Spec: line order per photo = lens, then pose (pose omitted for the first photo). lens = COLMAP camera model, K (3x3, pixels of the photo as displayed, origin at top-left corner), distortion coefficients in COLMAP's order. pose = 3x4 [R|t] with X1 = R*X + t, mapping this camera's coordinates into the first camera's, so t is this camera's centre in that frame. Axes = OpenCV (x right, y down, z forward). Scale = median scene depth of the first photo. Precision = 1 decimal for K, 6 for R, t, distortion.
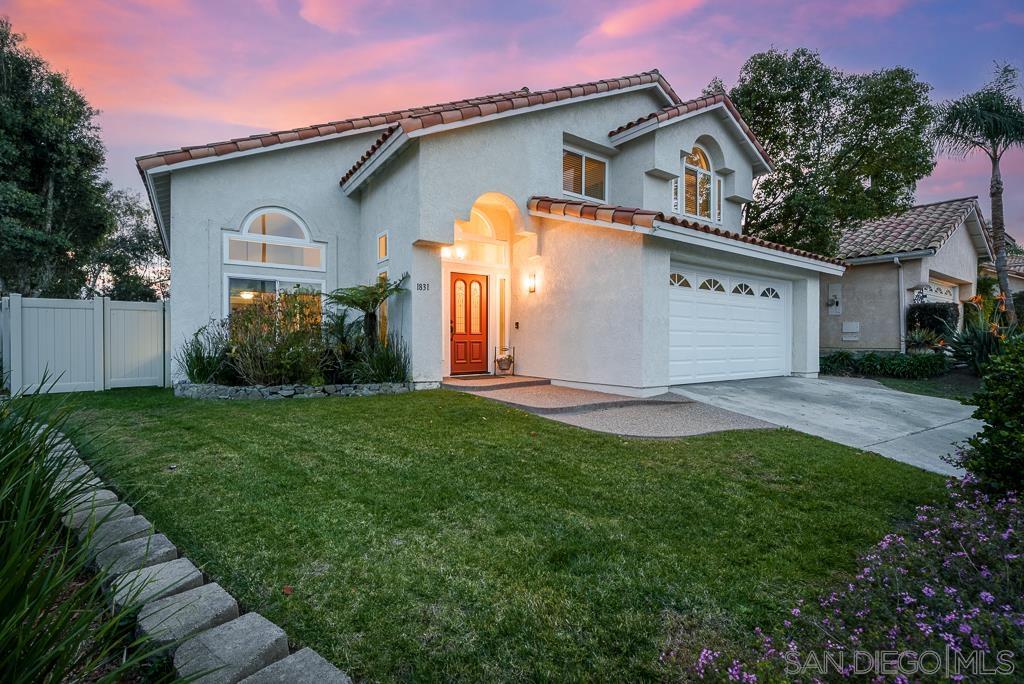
lens RADIAL K [[451.7, 0, 512.0], [0, 451.7, 342.0], [0, 0, 1]] dist [-0.001580, -0.000097]
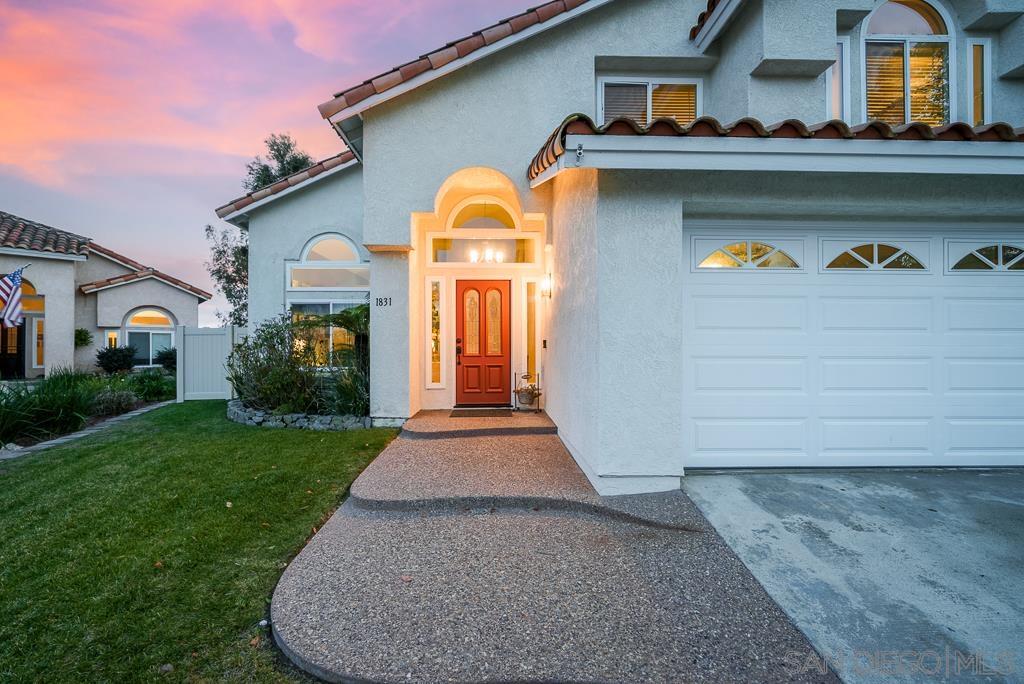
lens RADIAL K [[421.8, 0, 512.0], [0, 421.8, 342.0], [0, 0, 1]] dist [-0.002355, -0.000502]
pose [[0.830141, -0.008270, -0.557492, 0.360159], [-0.000504, 0.999878, -0.015583, -0.031205], [0.557553, 0.013217, 0.830036, 0.420947]]
